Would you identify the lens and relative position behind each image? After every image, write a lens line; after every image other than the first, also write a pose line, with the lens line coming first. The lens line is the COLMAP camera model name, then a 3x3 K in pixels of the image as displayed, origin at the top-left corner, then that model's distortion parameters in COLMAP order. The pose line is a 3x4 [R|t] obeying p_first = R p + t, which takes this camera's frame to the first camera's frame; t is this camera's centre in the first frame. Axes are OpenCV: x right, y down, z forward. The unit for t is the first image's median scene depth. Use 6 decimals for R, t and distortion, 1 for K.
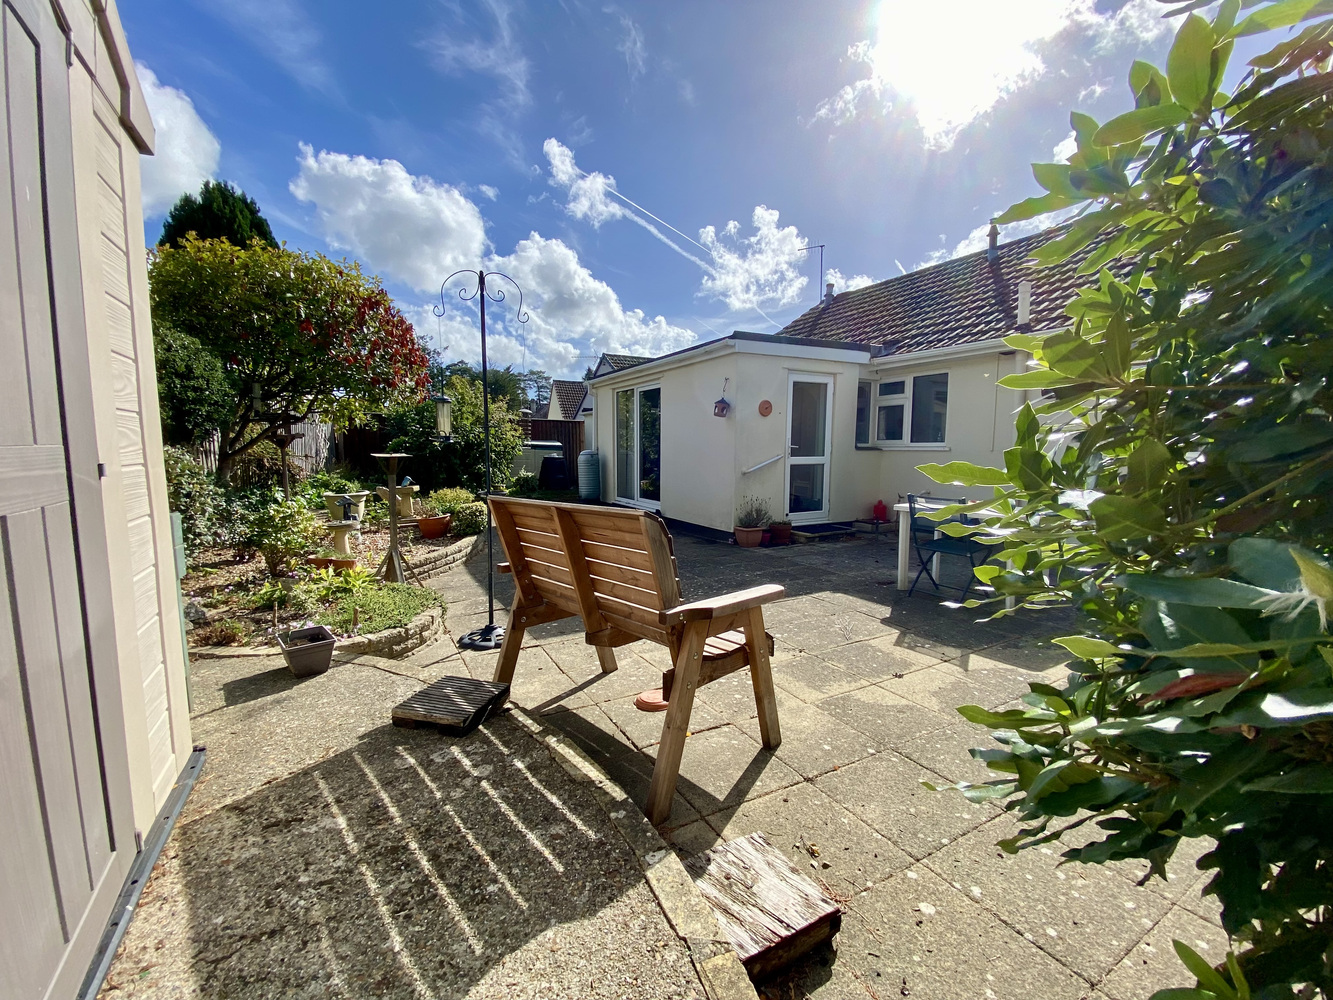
lens RADIAL K [[554.7, 0, 667.7], [0, 554.7, 499.3], [0, 0, 1]] dist [0.011376, -0.013554]
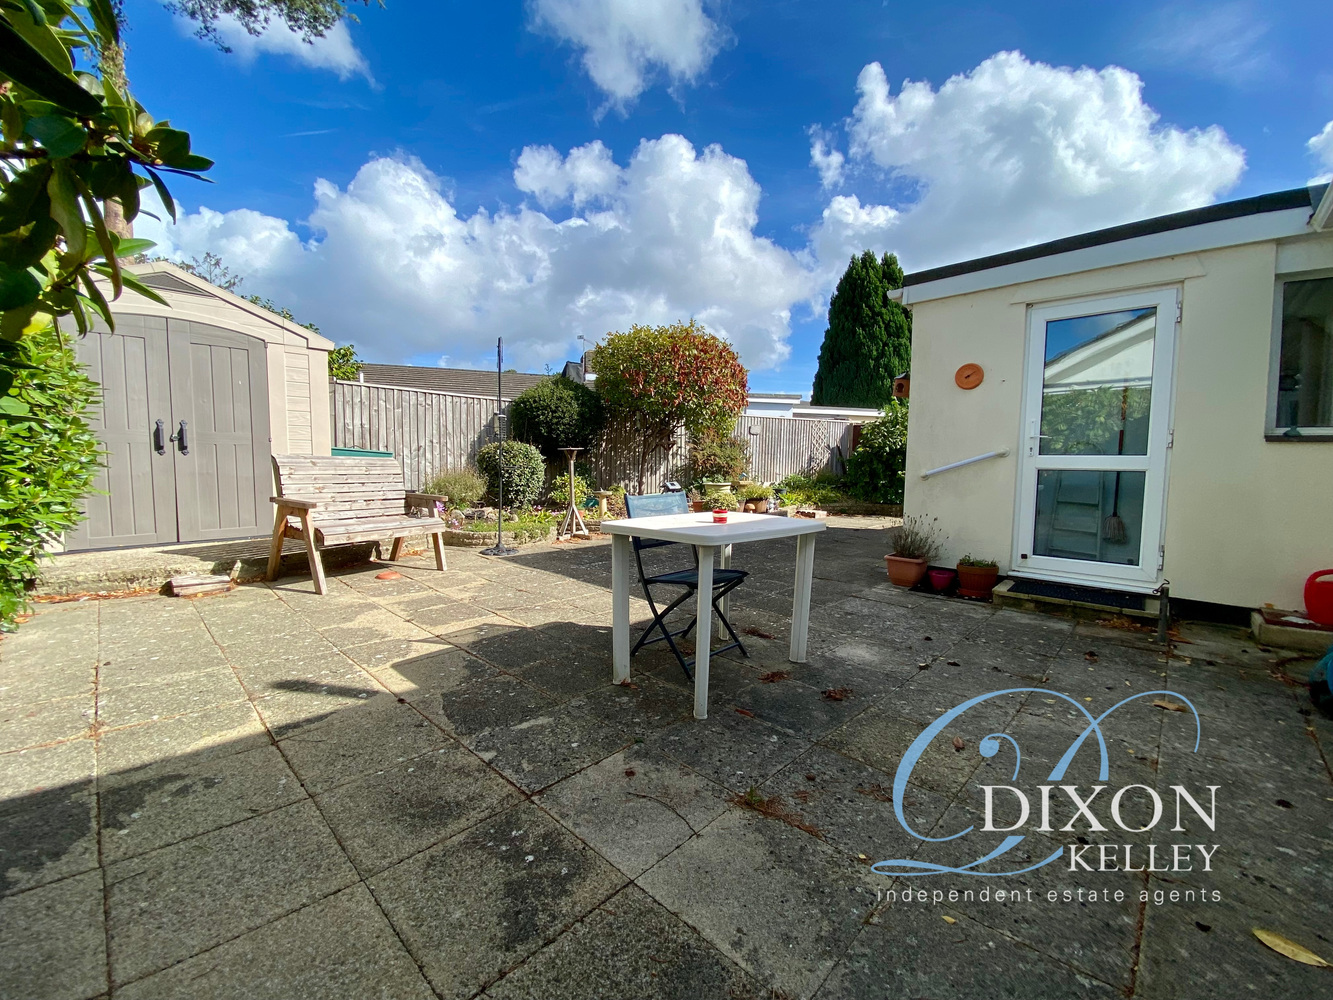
lens RADIAL K [[554.7, 0, 667.9], [0, 554.7, 506.0], [0, 0, 1]] dist [0.011376, -0.013554]
pose [[0.261351, 0.074267, -0.962383, 1.309768], [-0.109141, 0.992915, 0.046984, -0.020941], [0.959054, 0.092756, 0.267605, 0.950436]]
